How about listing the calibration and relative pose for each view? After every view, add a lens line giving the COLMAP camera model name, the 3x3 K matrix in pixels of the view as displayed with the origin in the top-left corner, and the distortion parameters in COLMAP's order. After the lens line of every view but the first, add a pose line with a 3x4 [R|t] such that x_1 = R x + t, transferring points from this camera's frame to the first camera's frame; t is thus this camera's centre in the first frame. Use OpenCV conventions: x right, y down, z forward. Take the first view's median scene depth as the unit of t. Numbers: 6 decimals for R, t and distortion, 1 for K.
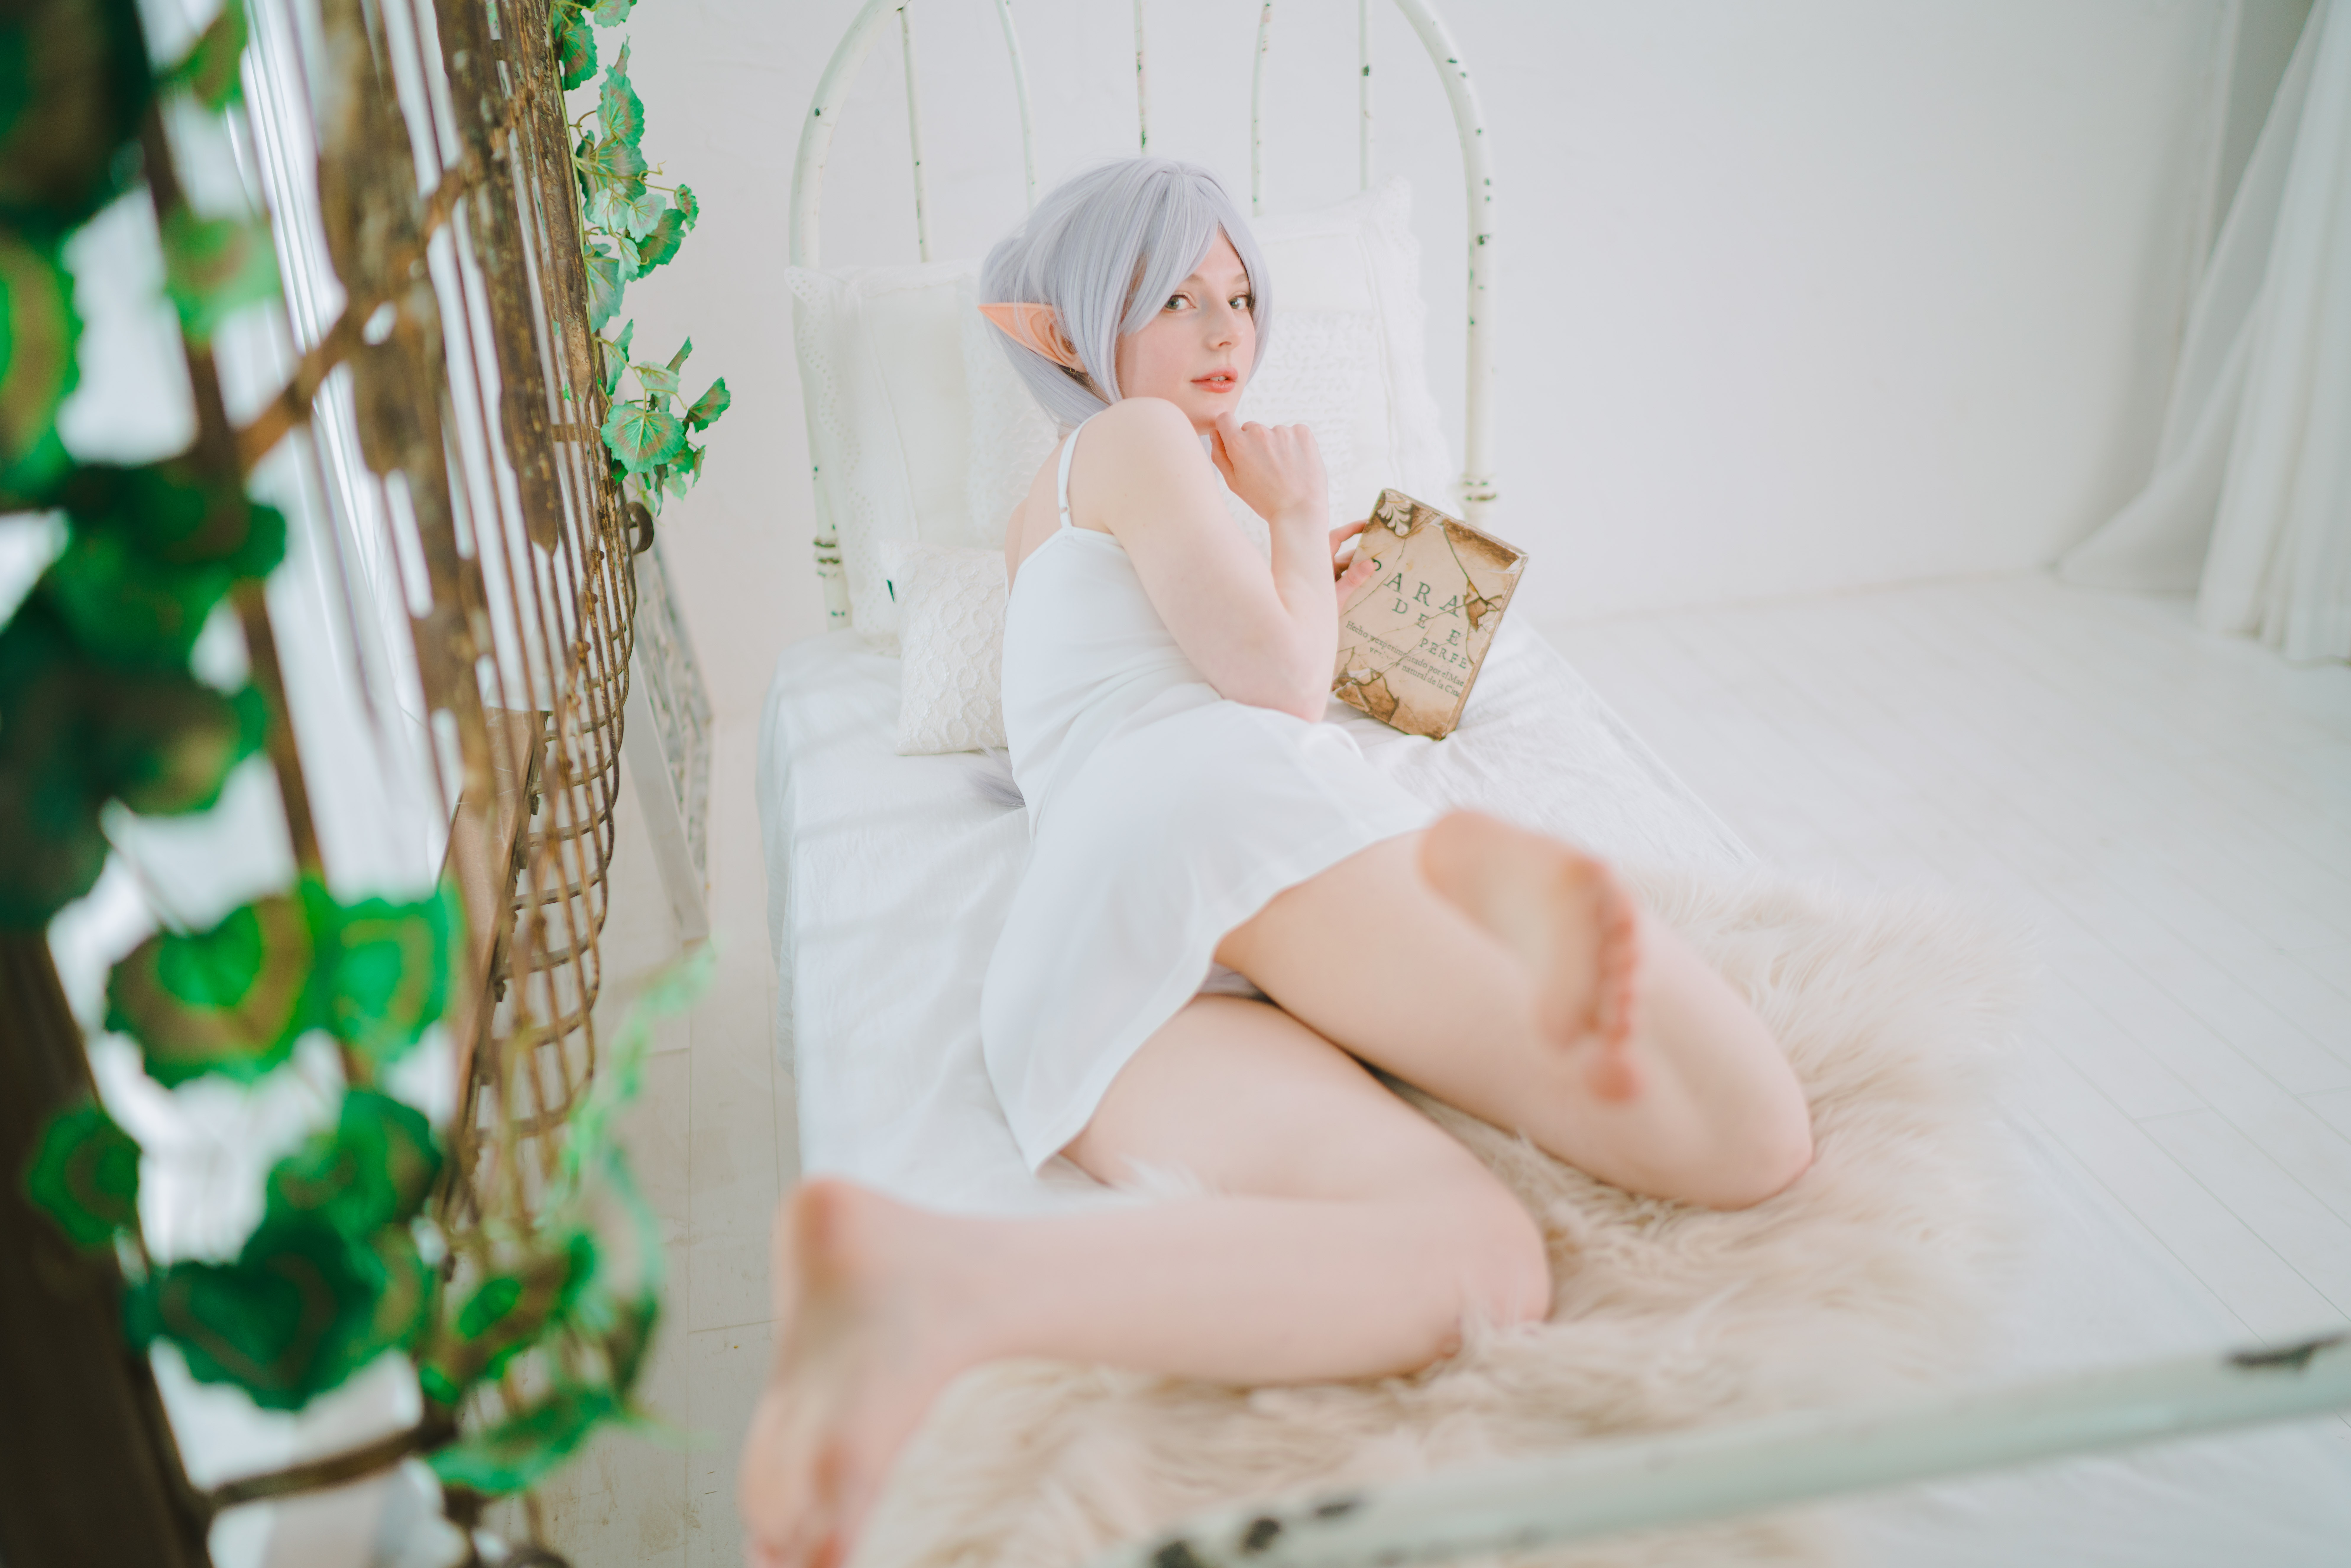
lens RADIAL K [[2252.3, 0, 1160.7], [0, 2252.3, 782.6], [0, 0, 1]] dist [-0.101680, 0.149126]
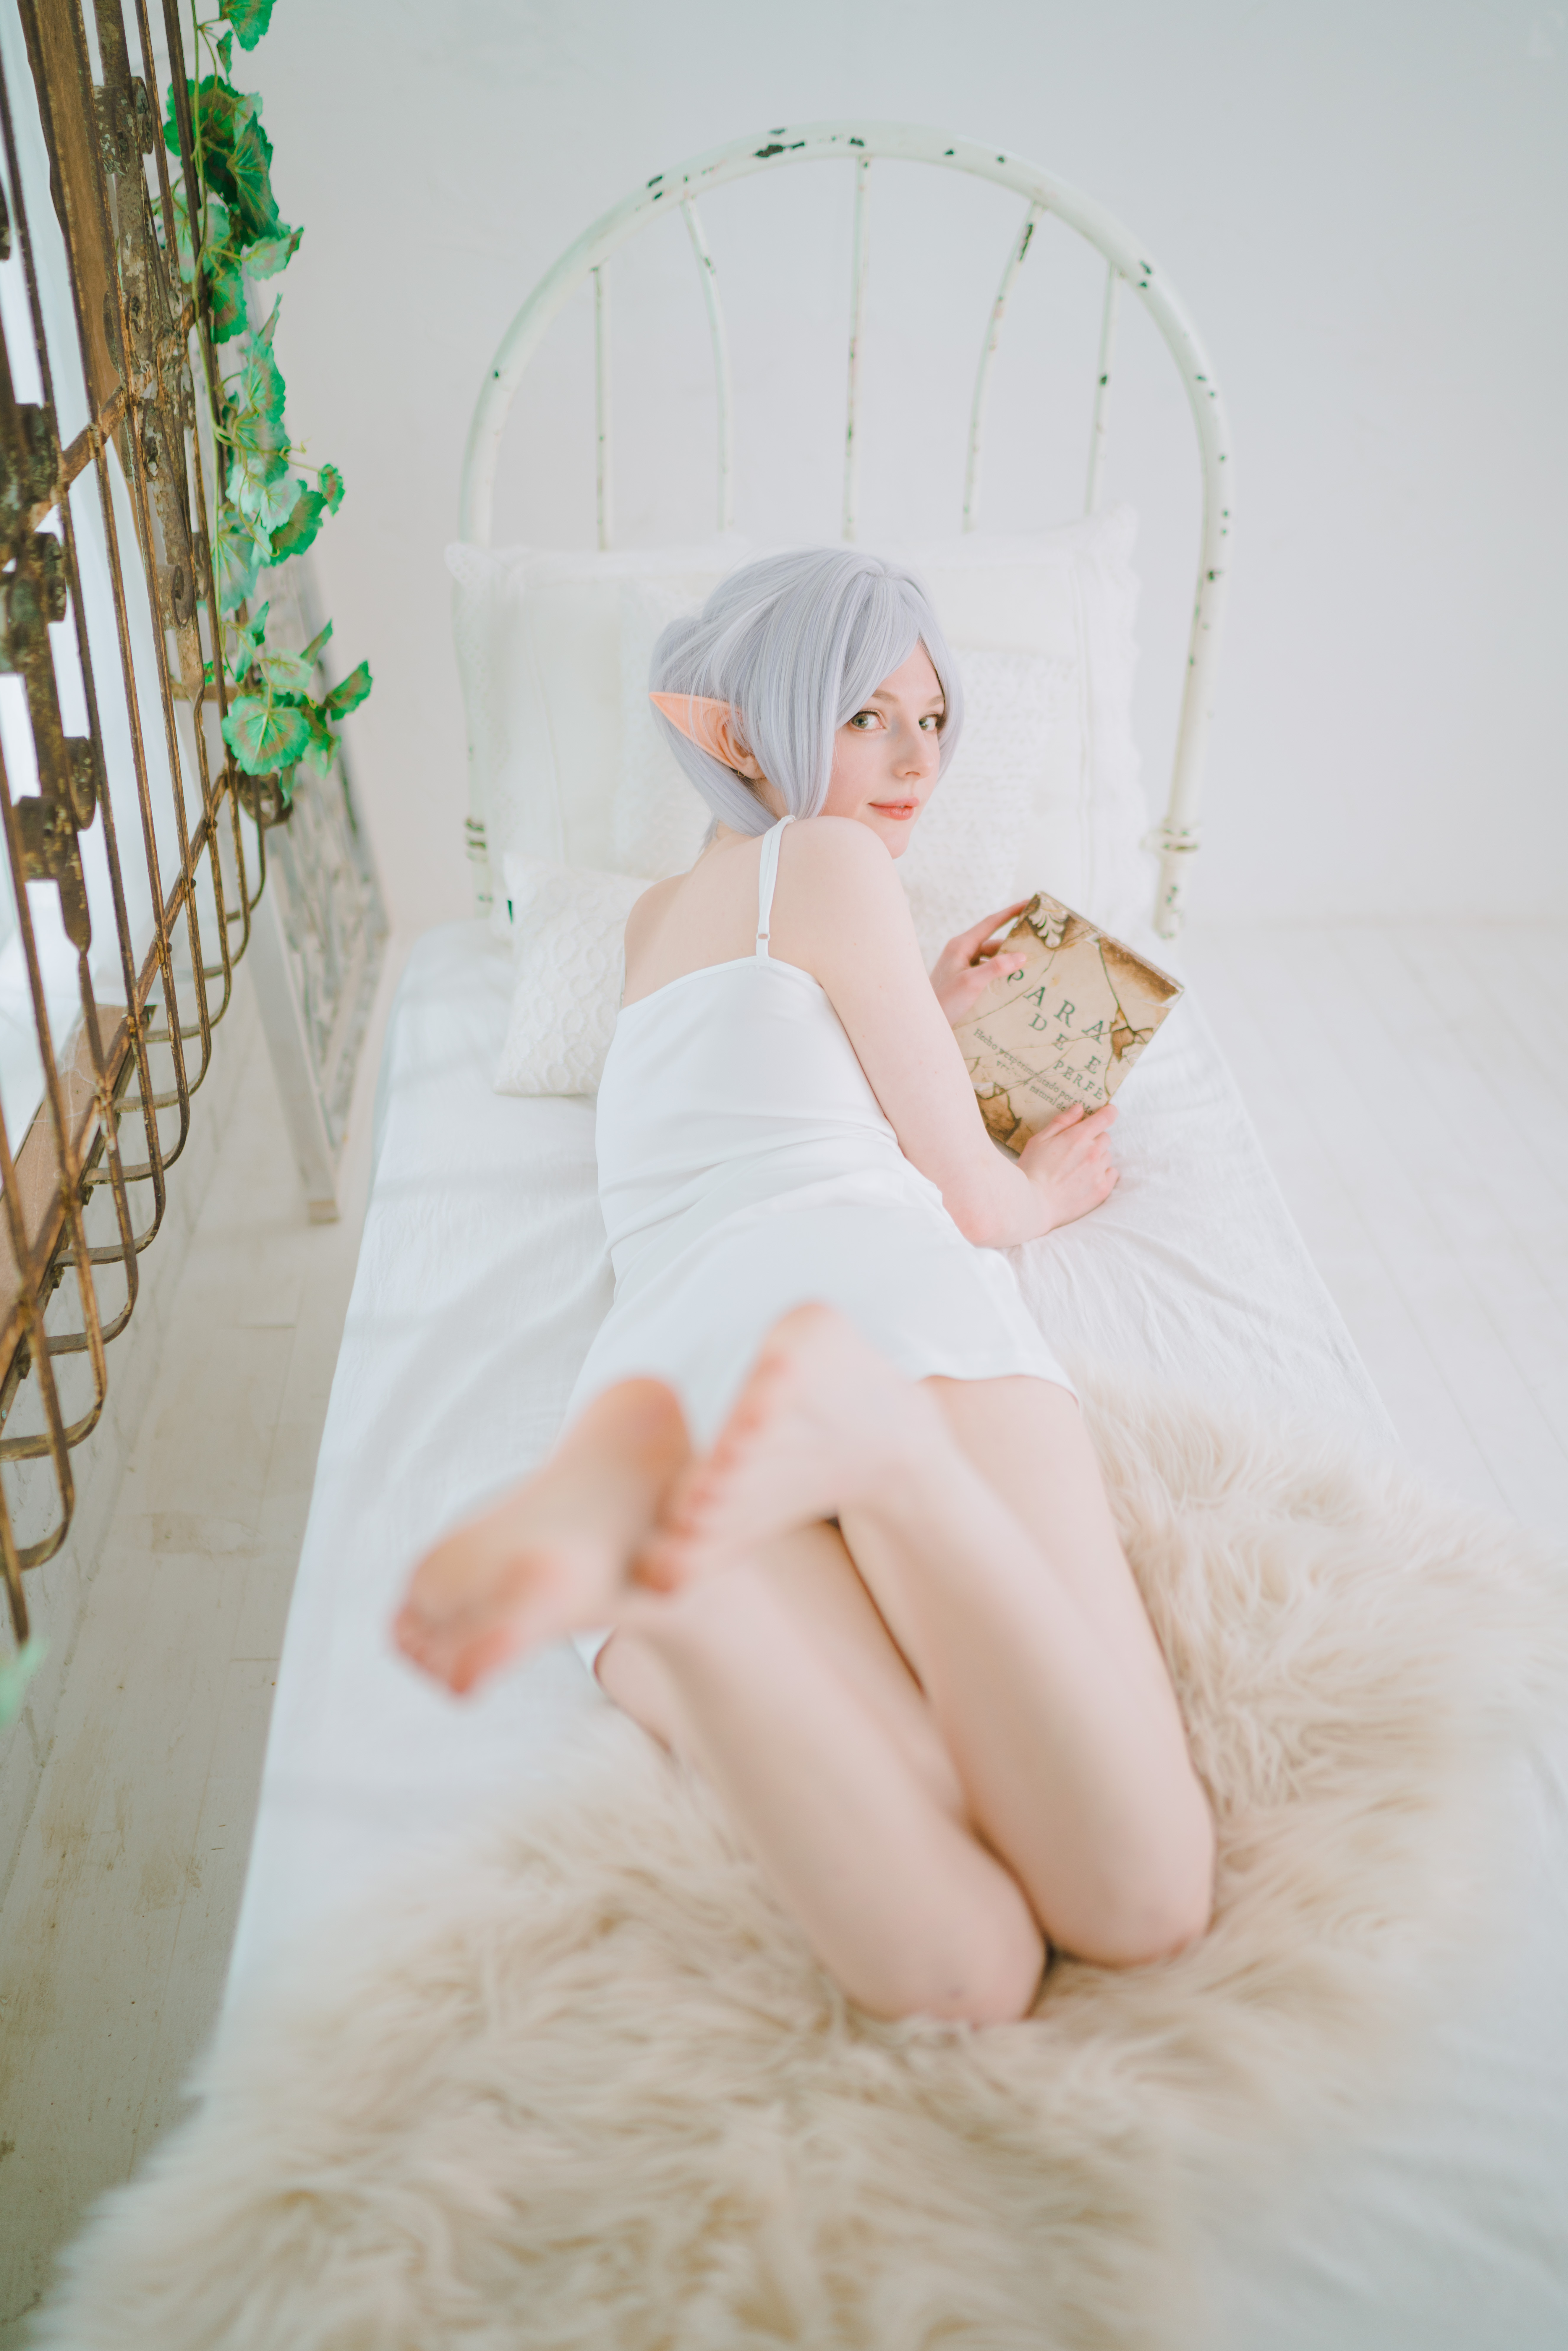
lens RADIAL K [[2252.3, 0, 784.0], [0, 2252.3, 1185.7], [0, 0, 1]] dist [-0.101680, 0.149126]
pose [[0.990658, 0.122388, -0.060153, 0.065377], [-0.112300, 0.982391, 0.149323, -0.134114], [0.077369, -0.141173, 0.986957, 0.061876]]
